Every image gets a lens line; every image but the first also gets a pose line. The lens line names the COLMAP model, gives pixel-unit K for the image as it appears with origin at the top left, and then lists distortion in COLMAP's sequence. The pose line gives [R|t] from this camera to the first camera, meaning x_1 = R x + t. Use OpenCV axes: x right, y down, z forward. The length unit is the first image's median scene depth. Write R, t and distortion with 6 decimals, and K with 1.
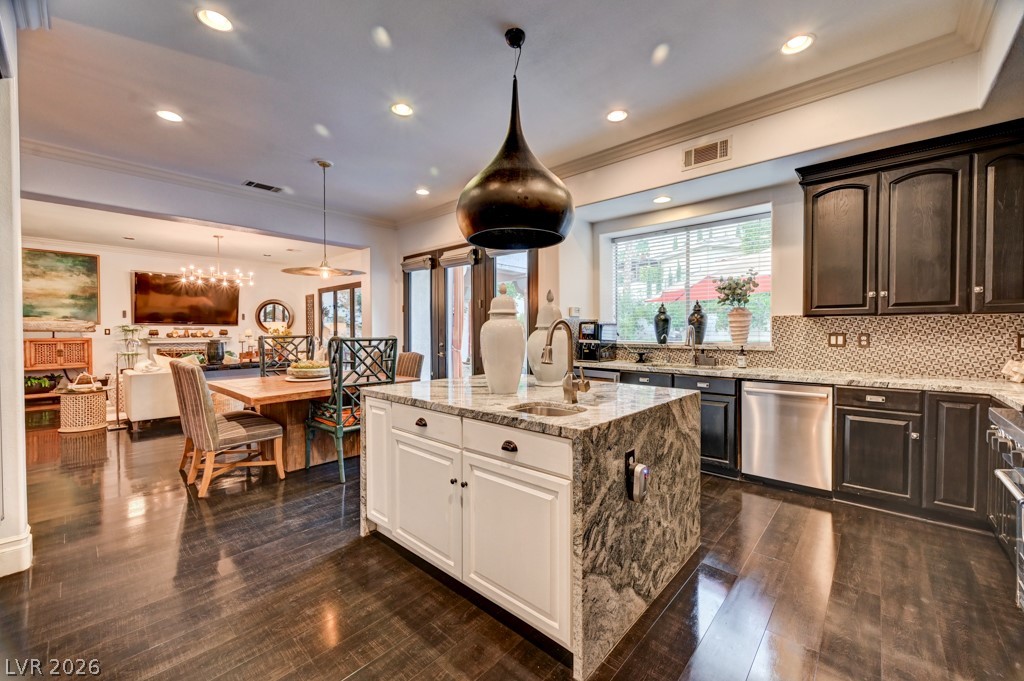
lens RADIAL K [[405.2, 0, 505.0], [0, 405.2, 339.9], [0, 0, 1]] dist [0.021369, 0.000244]
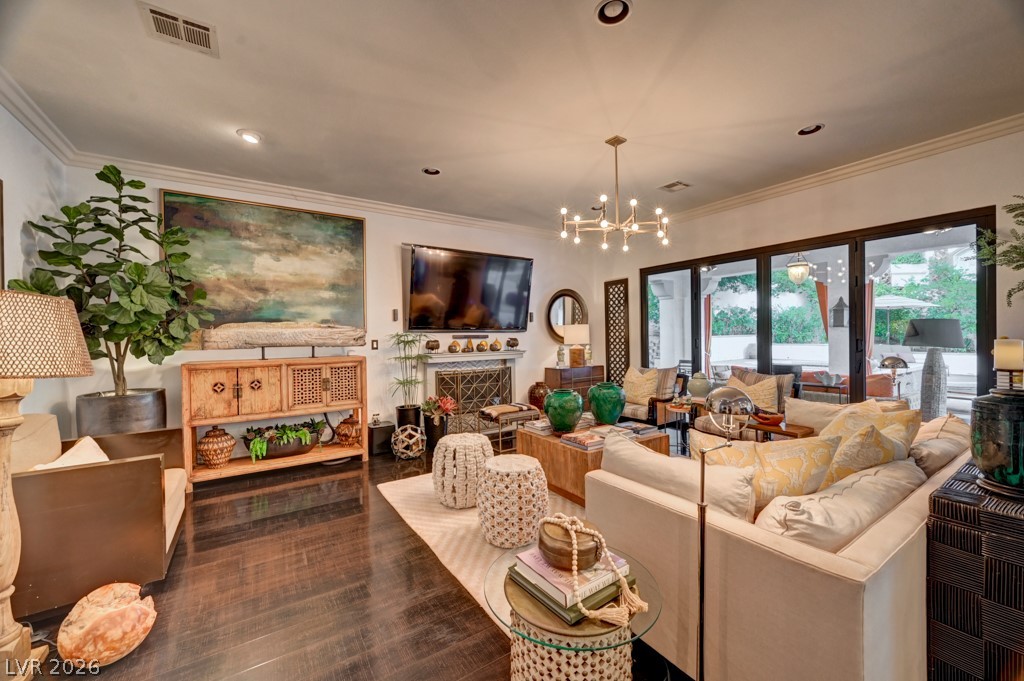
lens RADIAL K [[405.2, 0, 518.3], [0, 405.2, 339.8], [0, 0, 1]] dist [0.021369, 0.000244]
pose [[0.974702, -0.006310, -0.223421, -0.655839], [0.005787, 0.999979, -0.002996, -0.024814], [0.223436, 0.001627, 0.974717, 0.490669]]
